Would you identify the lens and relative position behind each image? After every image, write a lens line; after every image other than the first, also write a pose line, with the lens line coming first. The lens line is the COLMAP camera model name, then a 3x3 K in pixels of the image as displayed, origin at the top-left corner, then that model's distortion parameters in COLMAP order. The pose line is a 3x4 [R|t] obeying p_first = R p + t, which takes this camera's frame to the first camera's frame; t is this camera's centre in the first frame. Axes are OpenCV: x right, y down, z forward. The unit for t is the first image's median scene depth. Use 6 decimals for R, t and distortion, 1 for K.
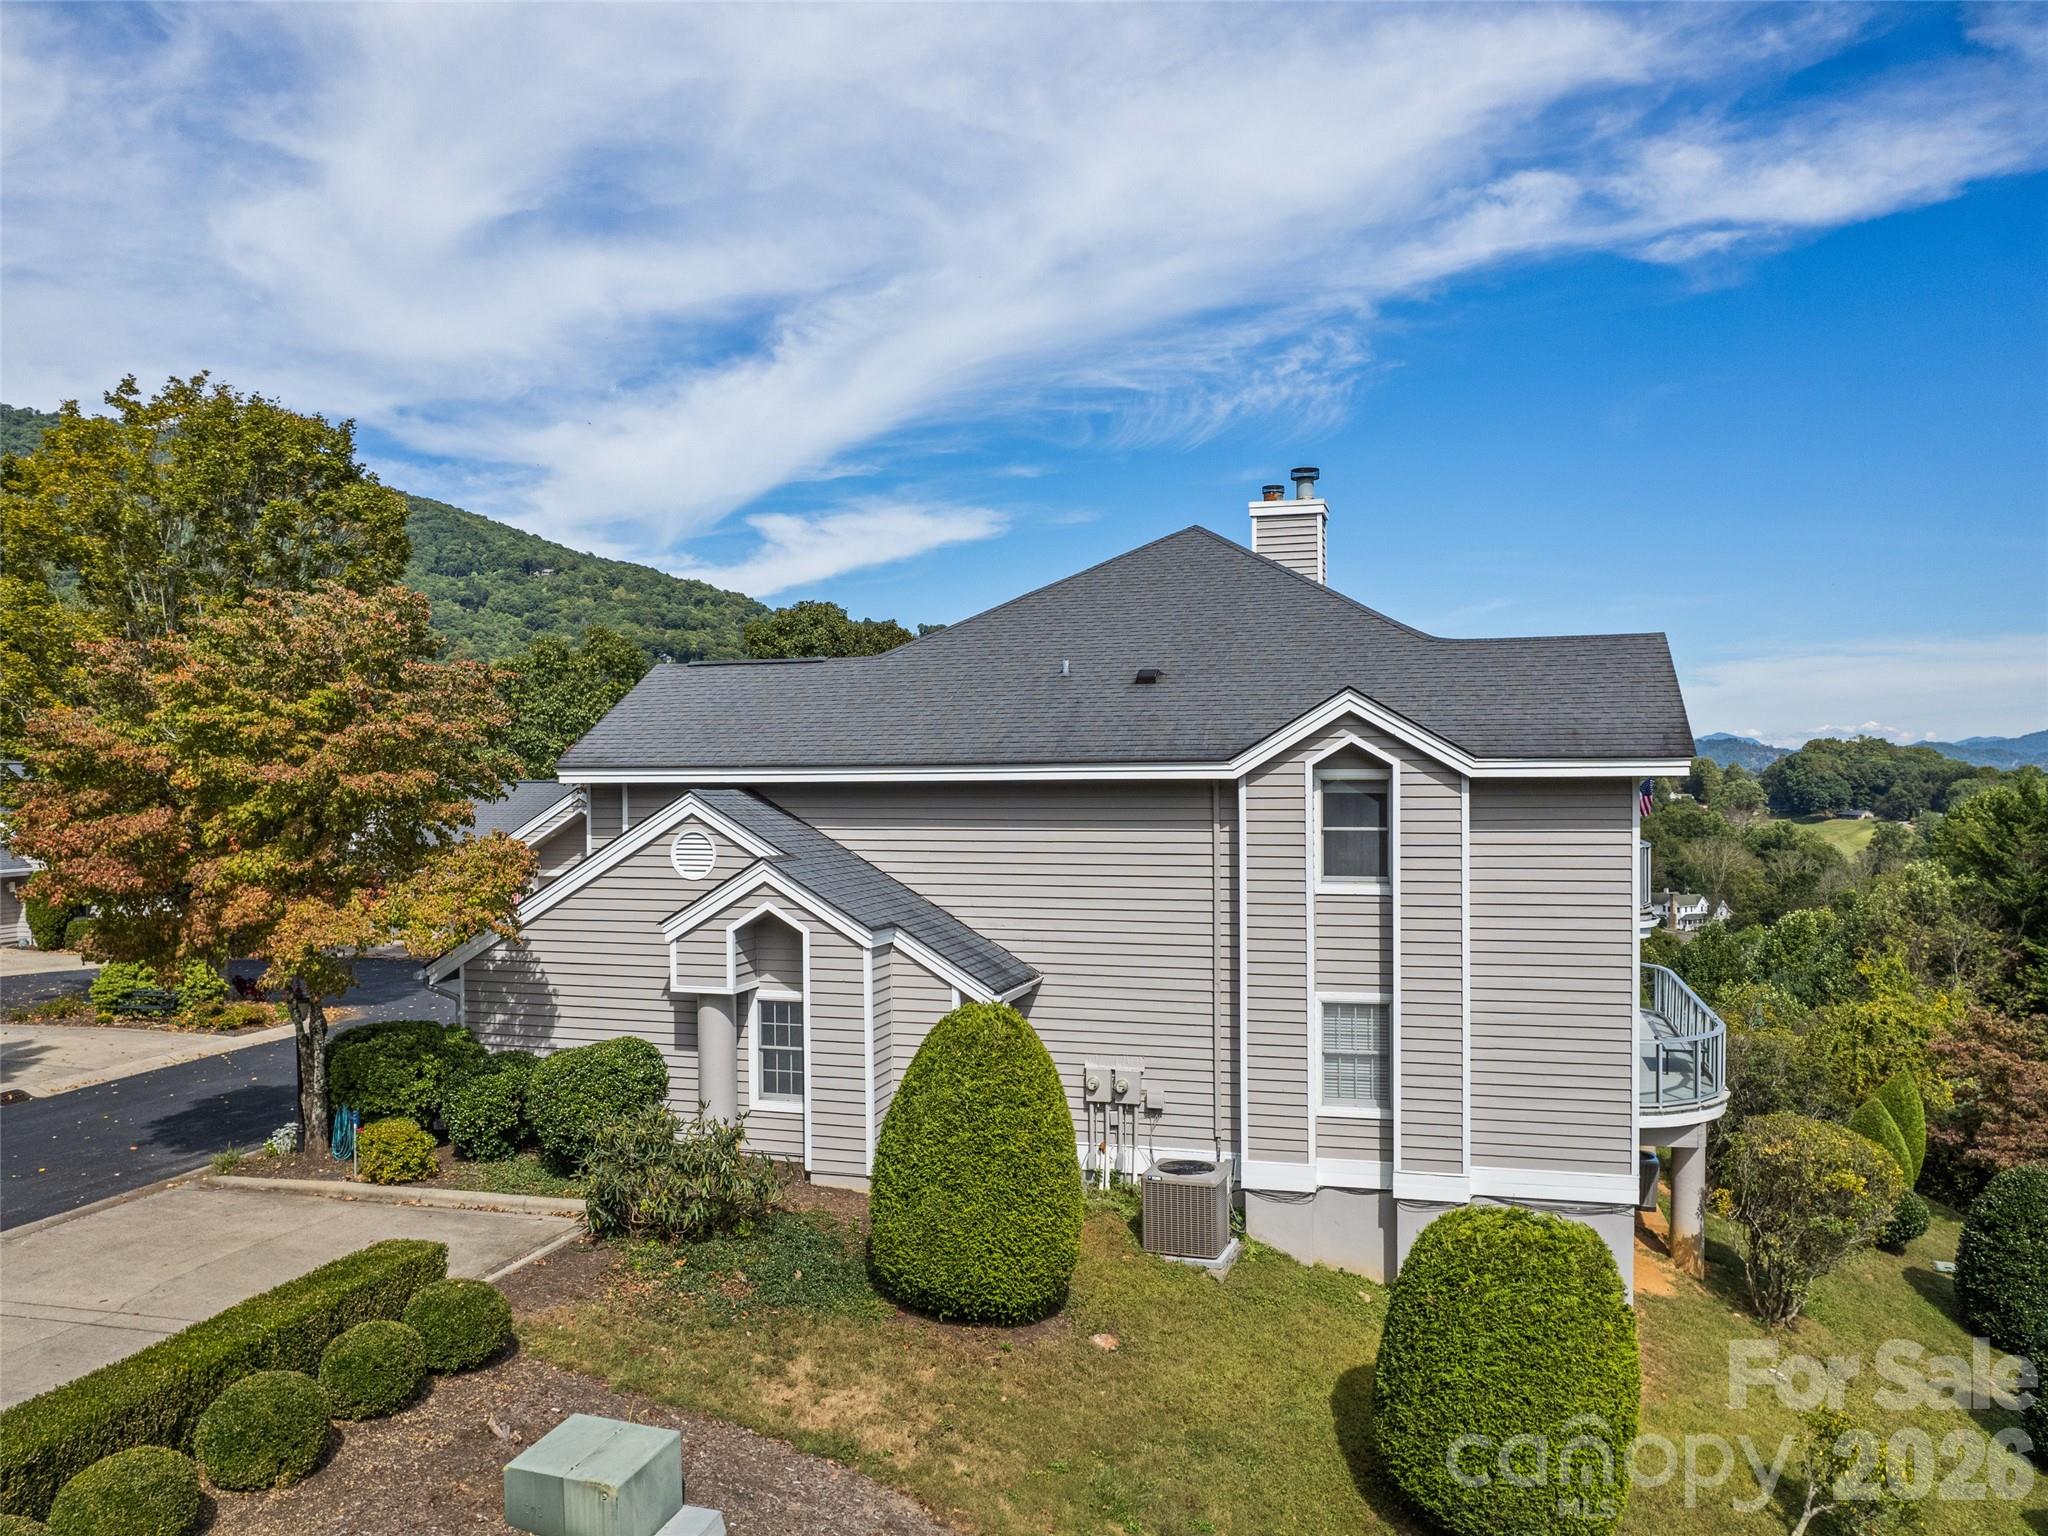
lens RADIAL K [[1488.4, 0, 1024.0], [0, 1488.4, 768.0], [0, 0, 1]] dist [-0.086689, 0.071703]
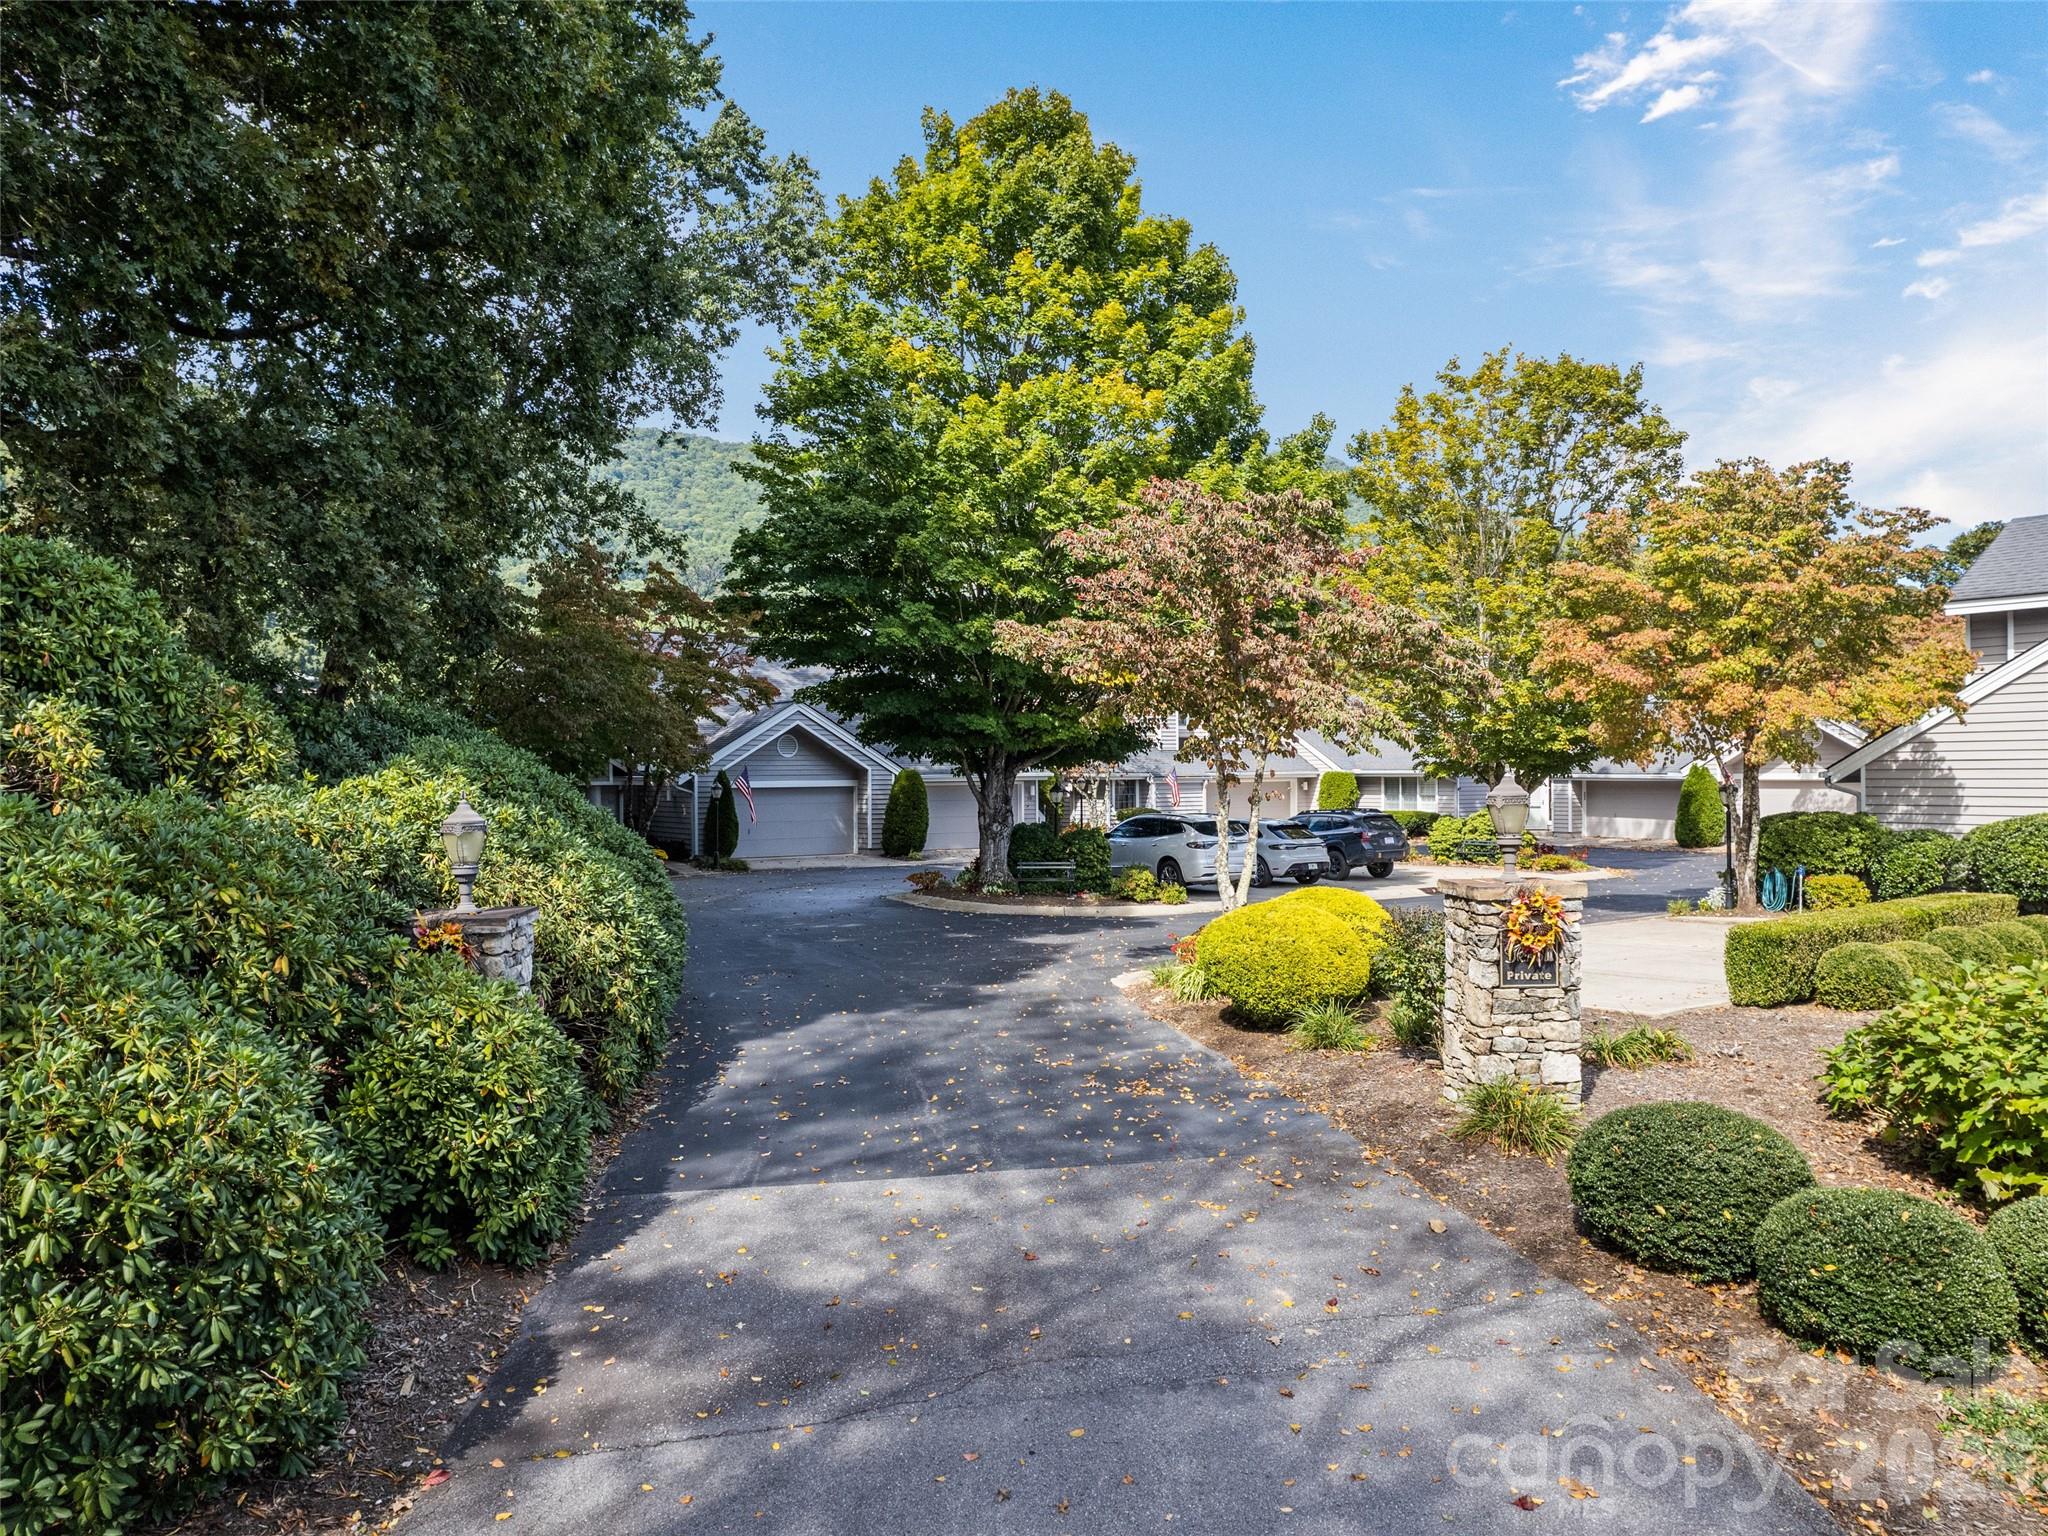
lens RADIAL K [[1488.4, 0, 1024.0], [0, 1488.4, 768.0], [0, 0, 1]] dist [-0.086689, 0.071703]
pose [[0.790151, 0.004884, -0.612892, -0.212579], [-0.005257, 0.999985, 0.001192, 0.151400], [0.612889, 0.002280, 0.790166, -0.411306]]
